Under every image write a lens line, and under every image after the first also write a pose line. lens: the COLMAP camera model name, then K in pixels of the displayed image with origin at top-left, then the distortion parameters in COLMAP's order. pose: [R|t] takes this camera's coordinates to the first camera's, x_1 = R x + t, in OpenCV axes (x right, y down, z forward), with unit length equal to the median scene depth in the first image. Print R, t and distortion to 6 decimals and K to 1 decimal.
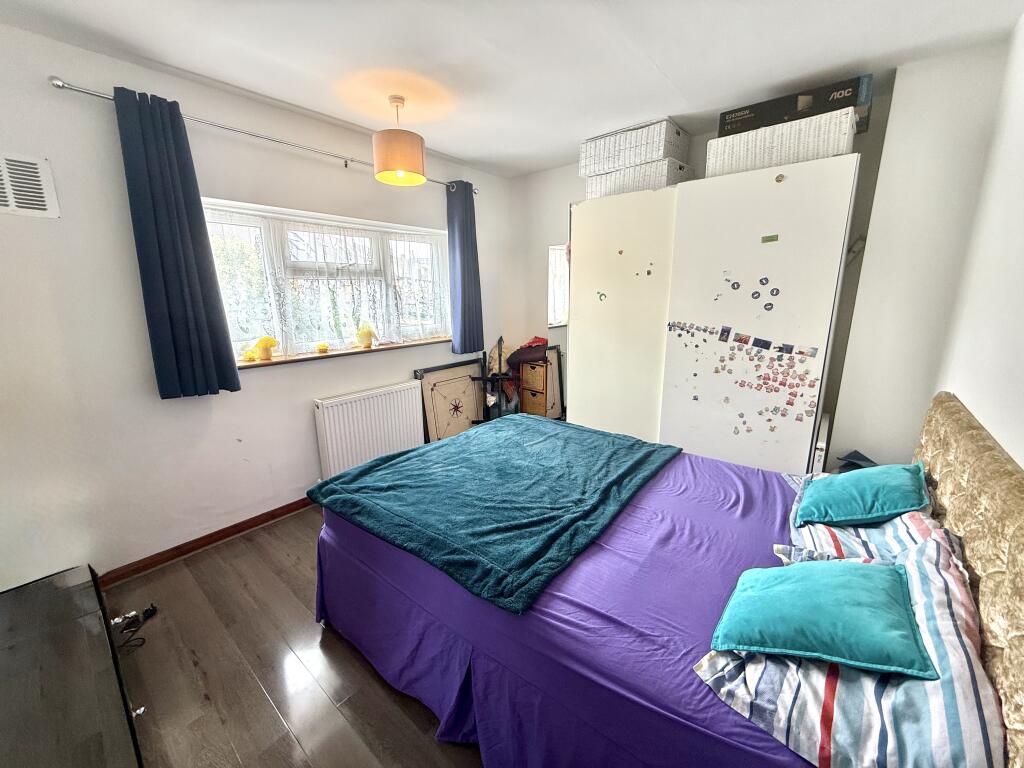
lens RADIAL K [[409.8, 0, 508.9], [0, 409.8, 383.5], [0, 0, 1]] dist [0.000881, 0.000295]
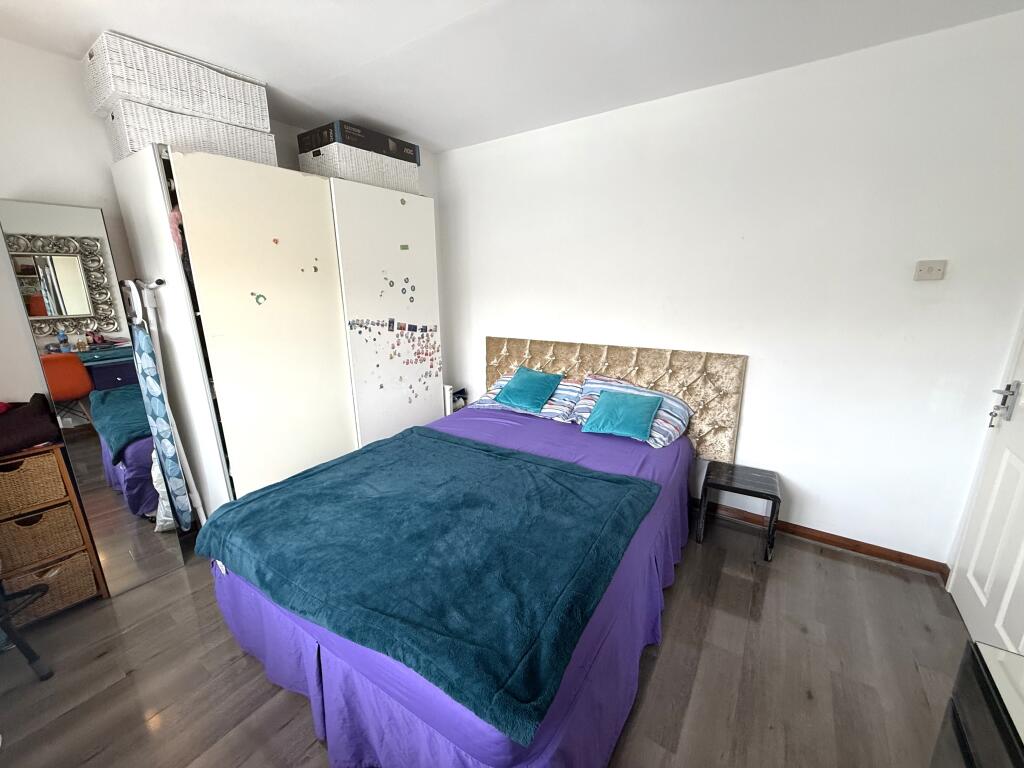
lens RADIAL K [[409.8, 0, 508.9], [0, 409.8, 383.5], [0, 0, 1]] dist [0.000881, 0.000295]
pose [[-0.106389, -0.236794, 0.965717, -0.702865], [0.234203, 0.937936, 0.255783, -0.190021], [-0.966349, 0.253386, -0.044328, 0.793325]]
